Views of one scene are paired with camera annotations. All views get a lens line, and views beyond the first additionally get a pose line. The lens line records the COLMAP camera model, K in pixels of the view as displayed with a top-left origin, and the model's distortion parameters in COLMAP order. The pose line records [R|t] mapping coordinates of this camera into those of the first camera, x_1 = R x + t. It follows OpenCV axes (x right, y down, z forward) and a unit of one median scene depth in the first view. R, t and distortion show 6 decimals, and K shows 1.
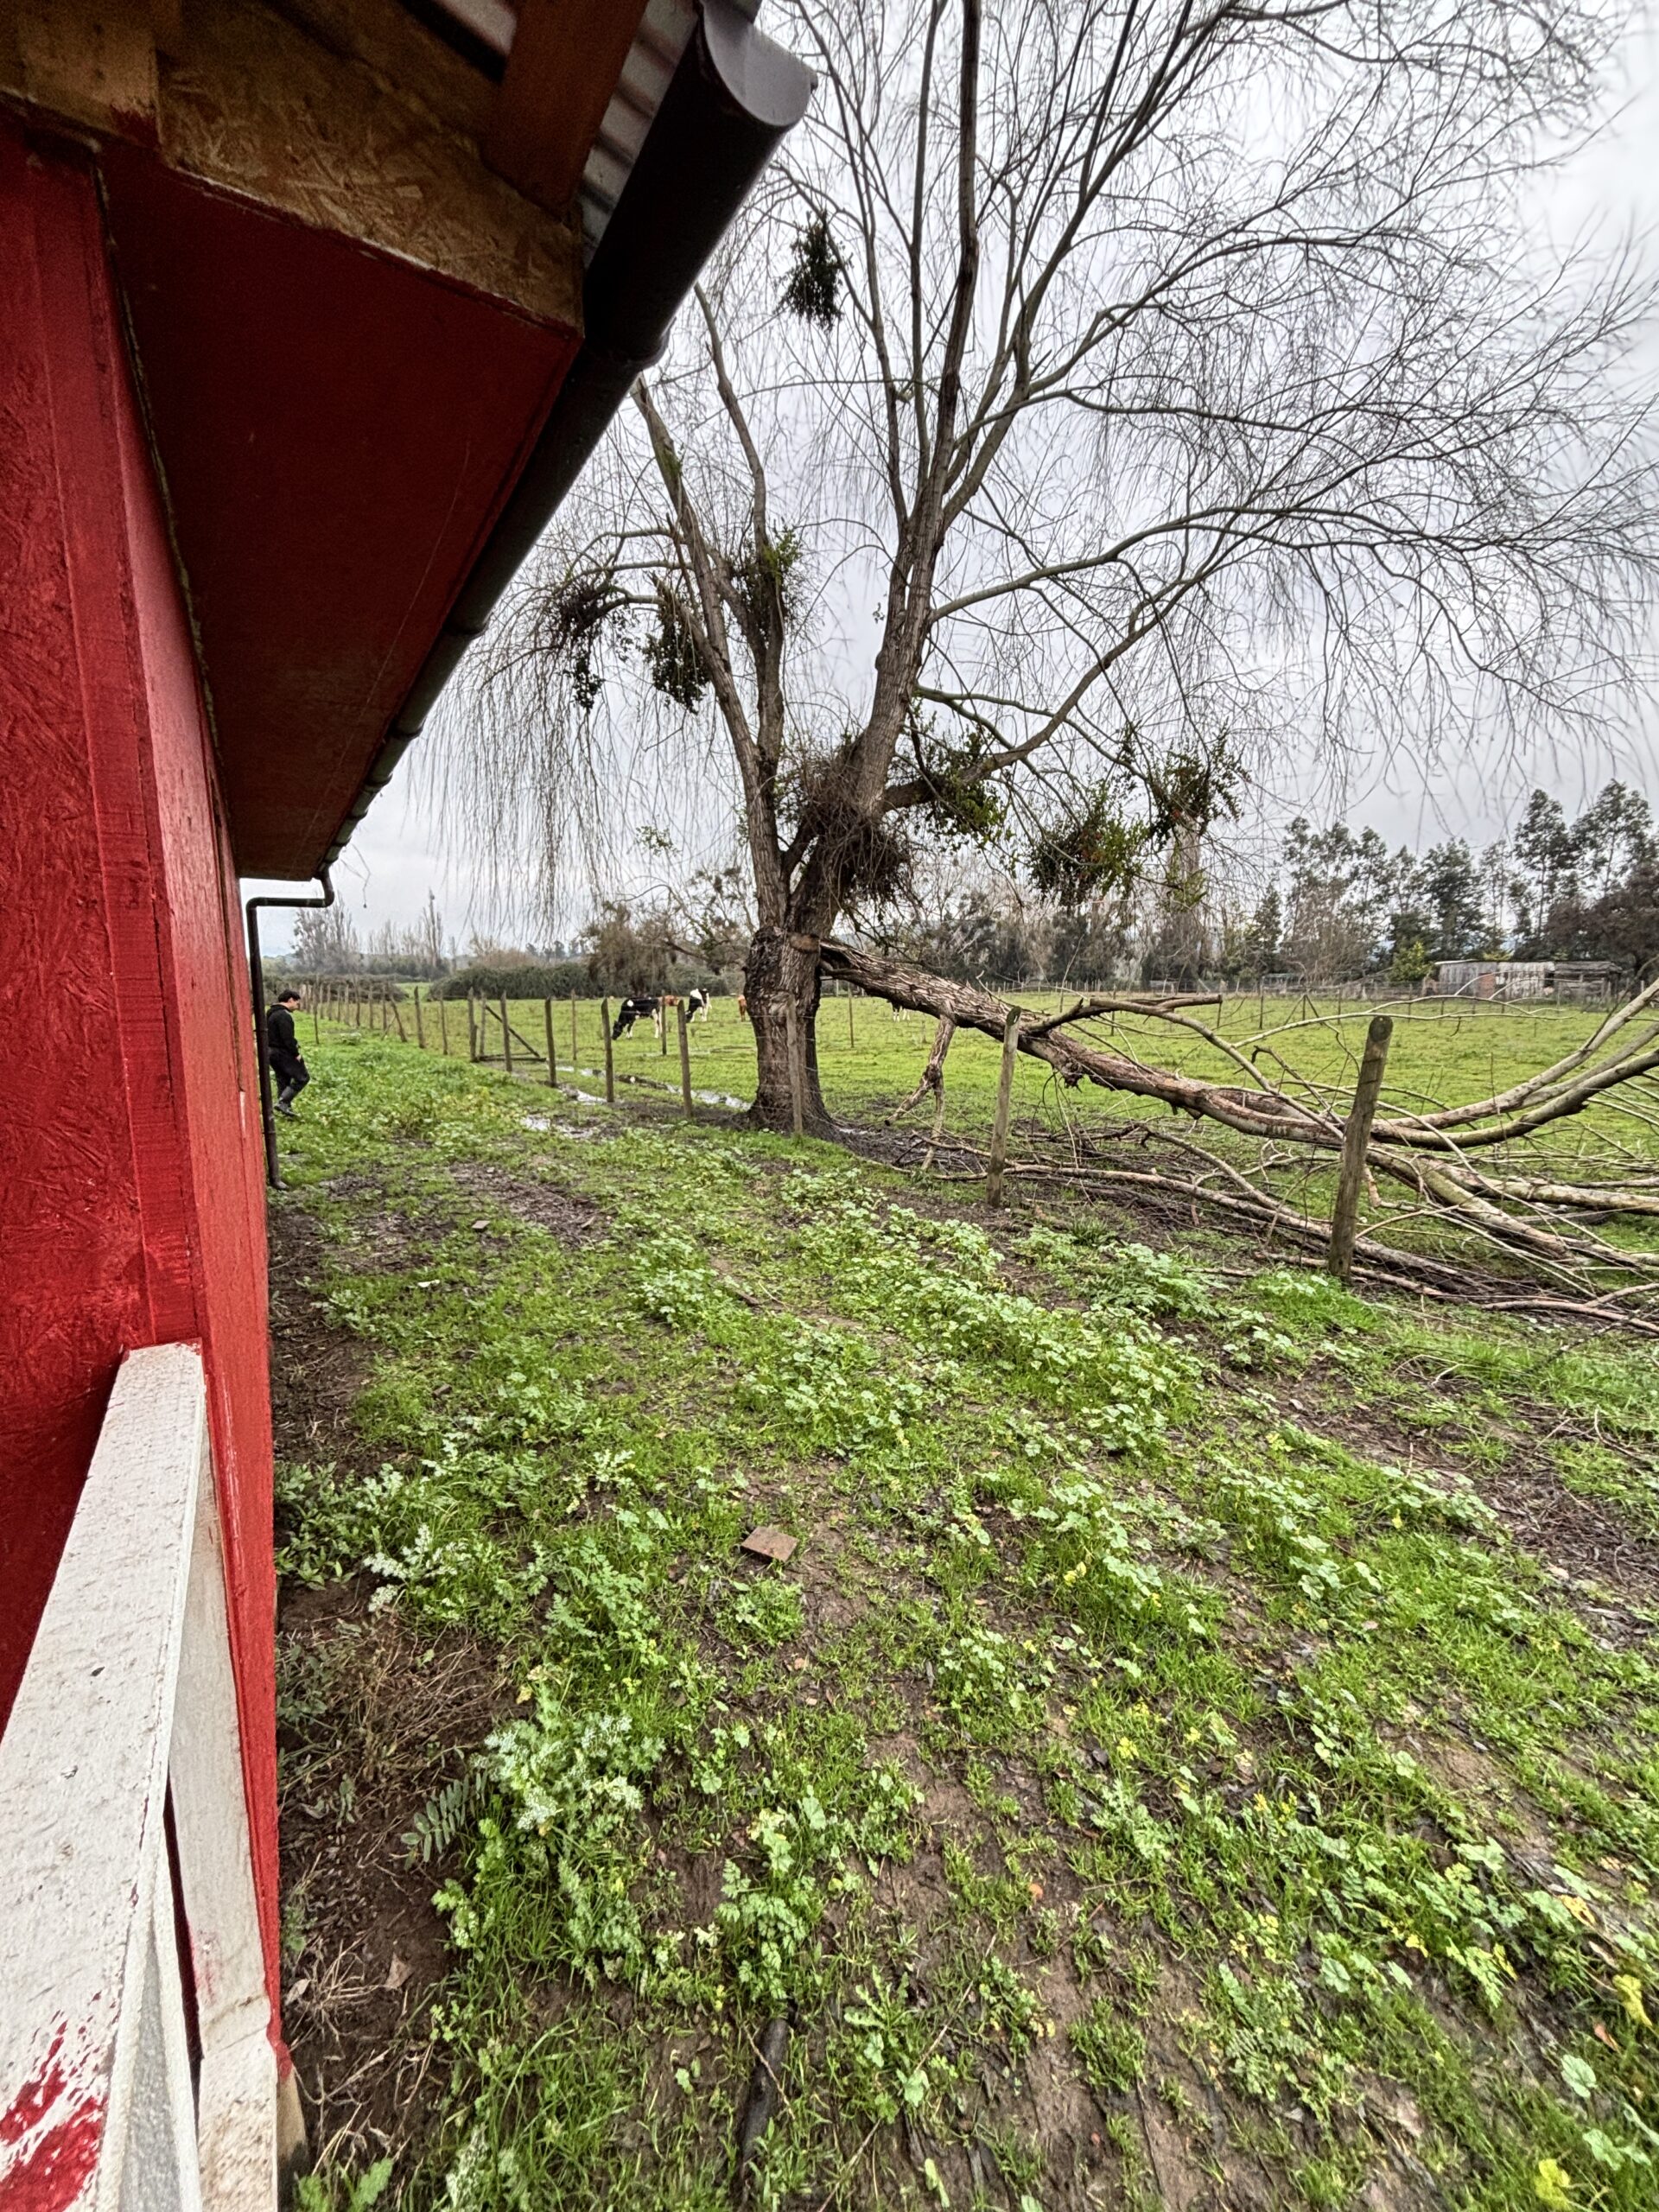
lens RADIAL K [[885.6, 0, 829.7], [0, 885.6, 1093.2], [0, 0, 1]] dist [-0.000237, -0.000403]
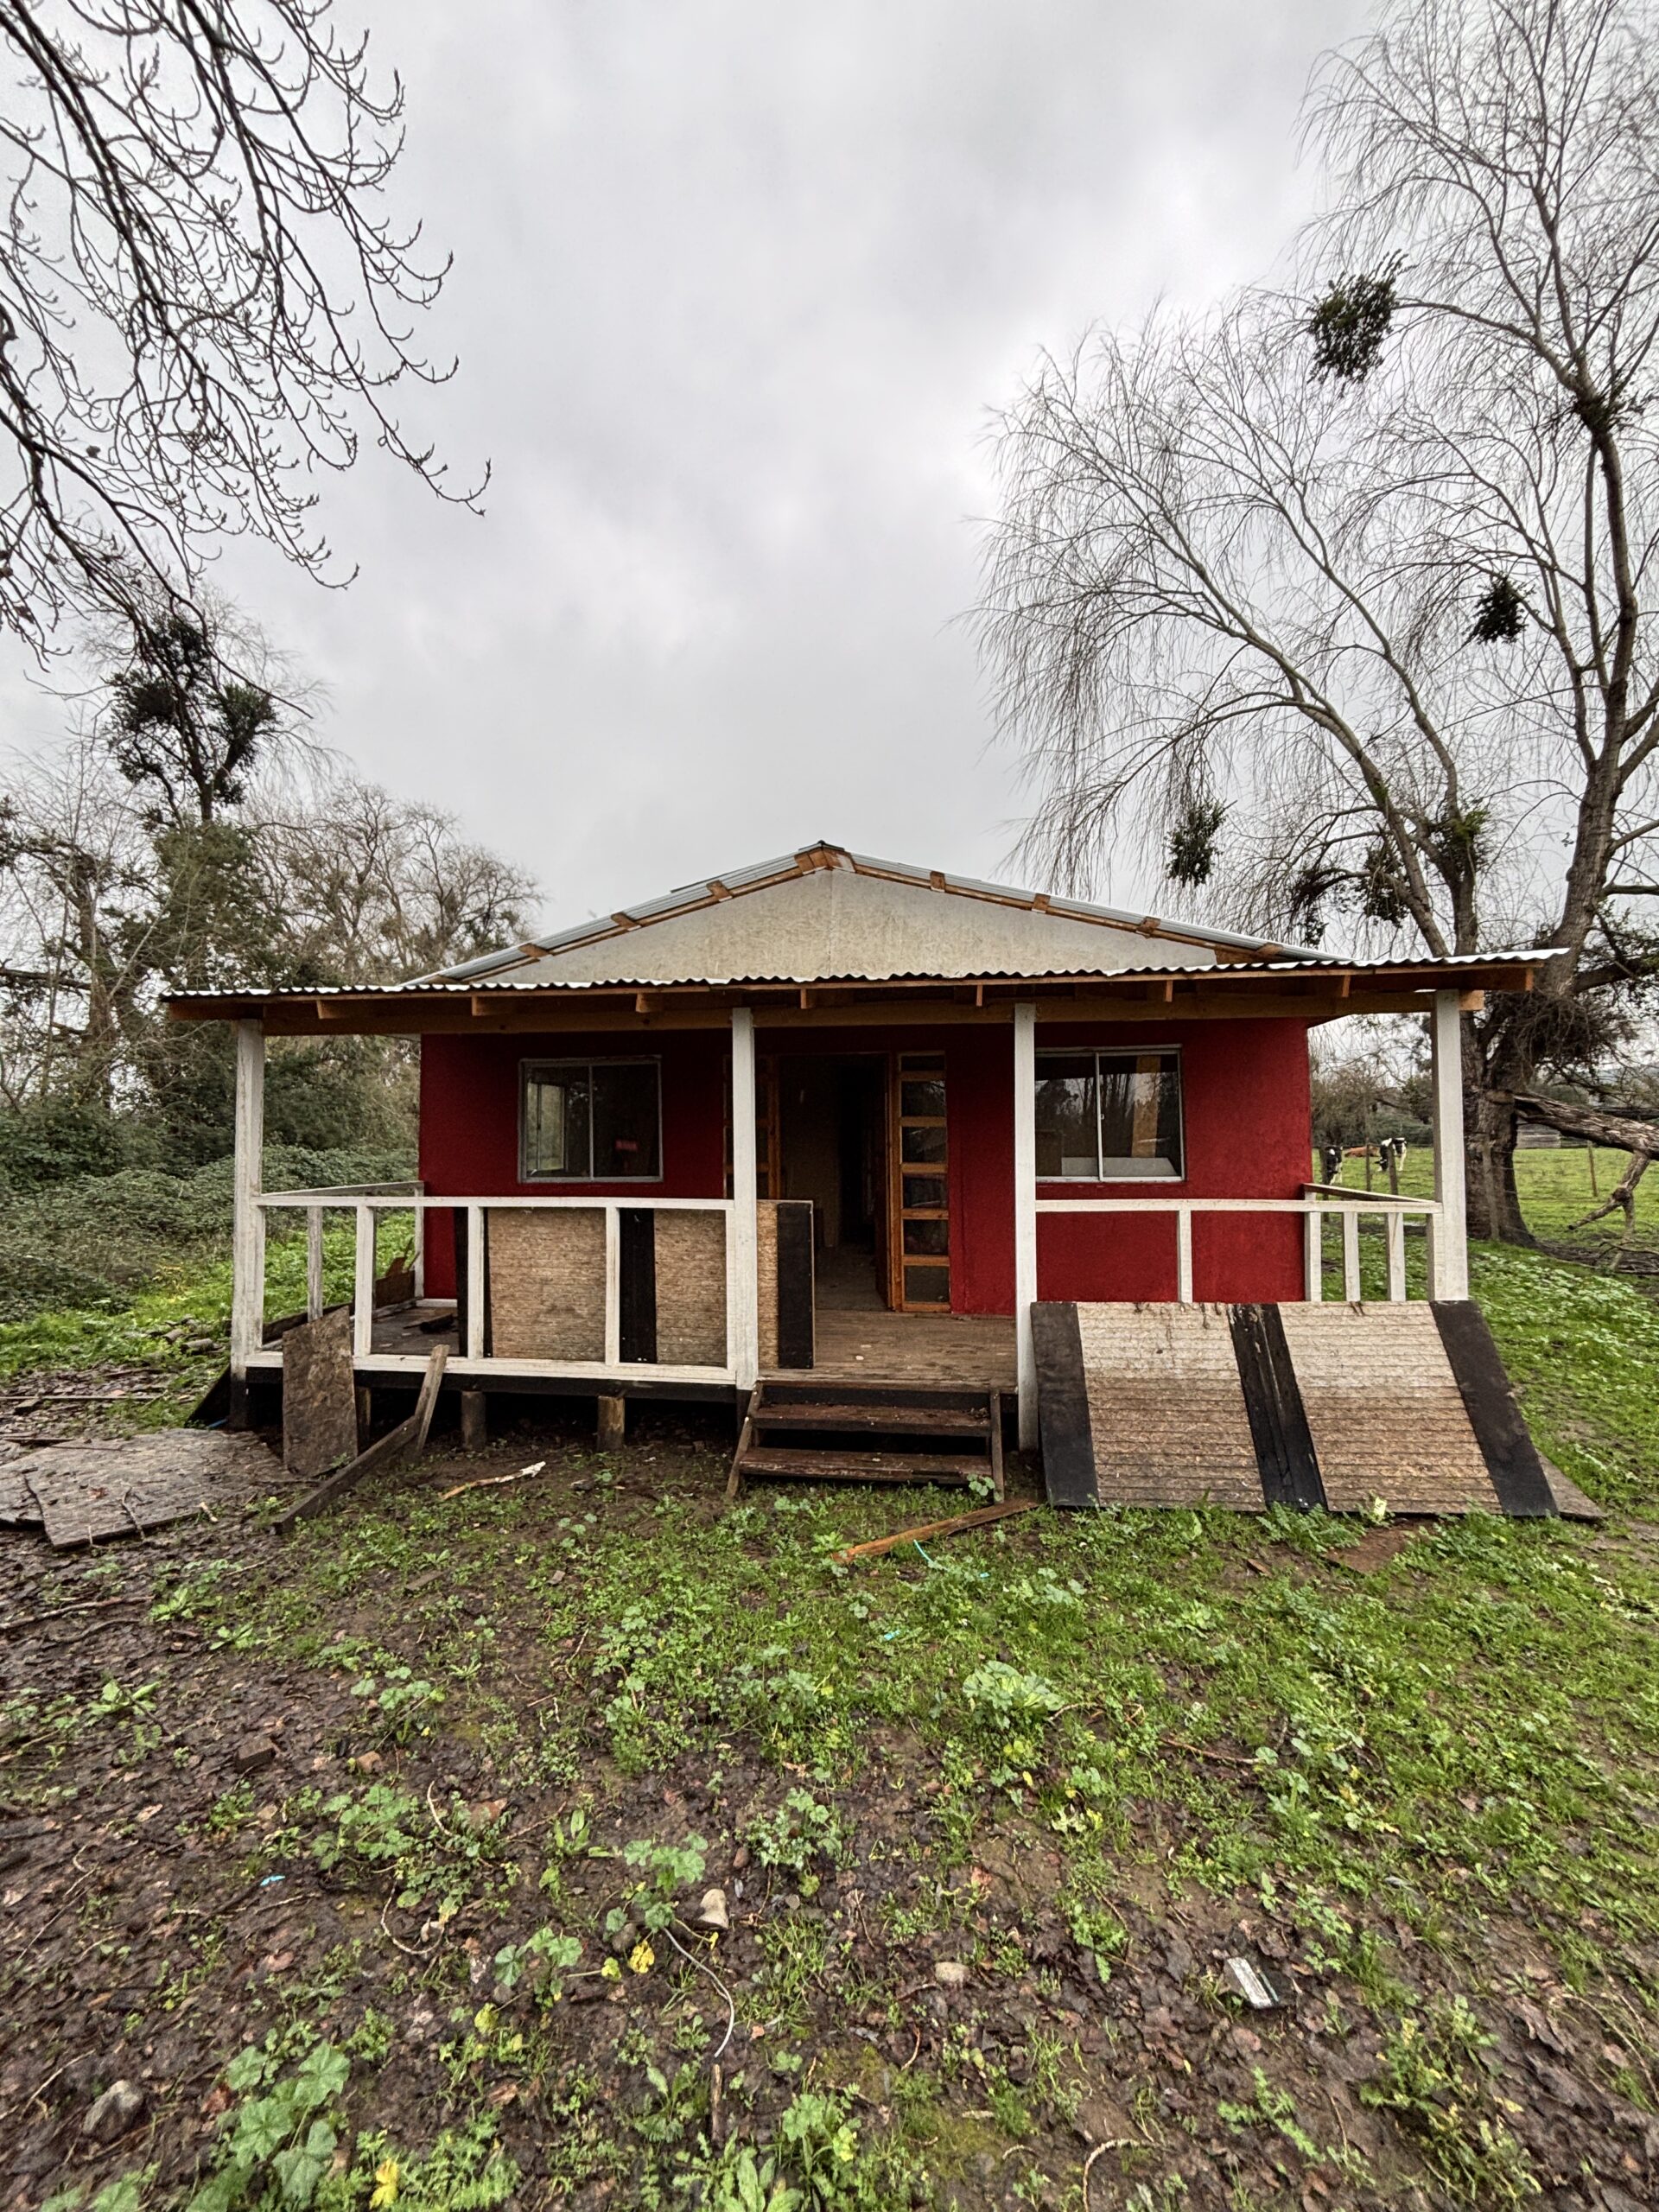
lens RADIAL K [[885.6, 0, 829.7], [0, 885.6, 1093.2], [0, 0, 1]] dist [-0.000237, -0.000403]
pose [[0.752593, -0.036700, -0.657462, 0.082982], [-0.076277, 0.986865, -0.142402, 0.085971], [0.654053, 0.157320, 0.739909, -0.607477]]
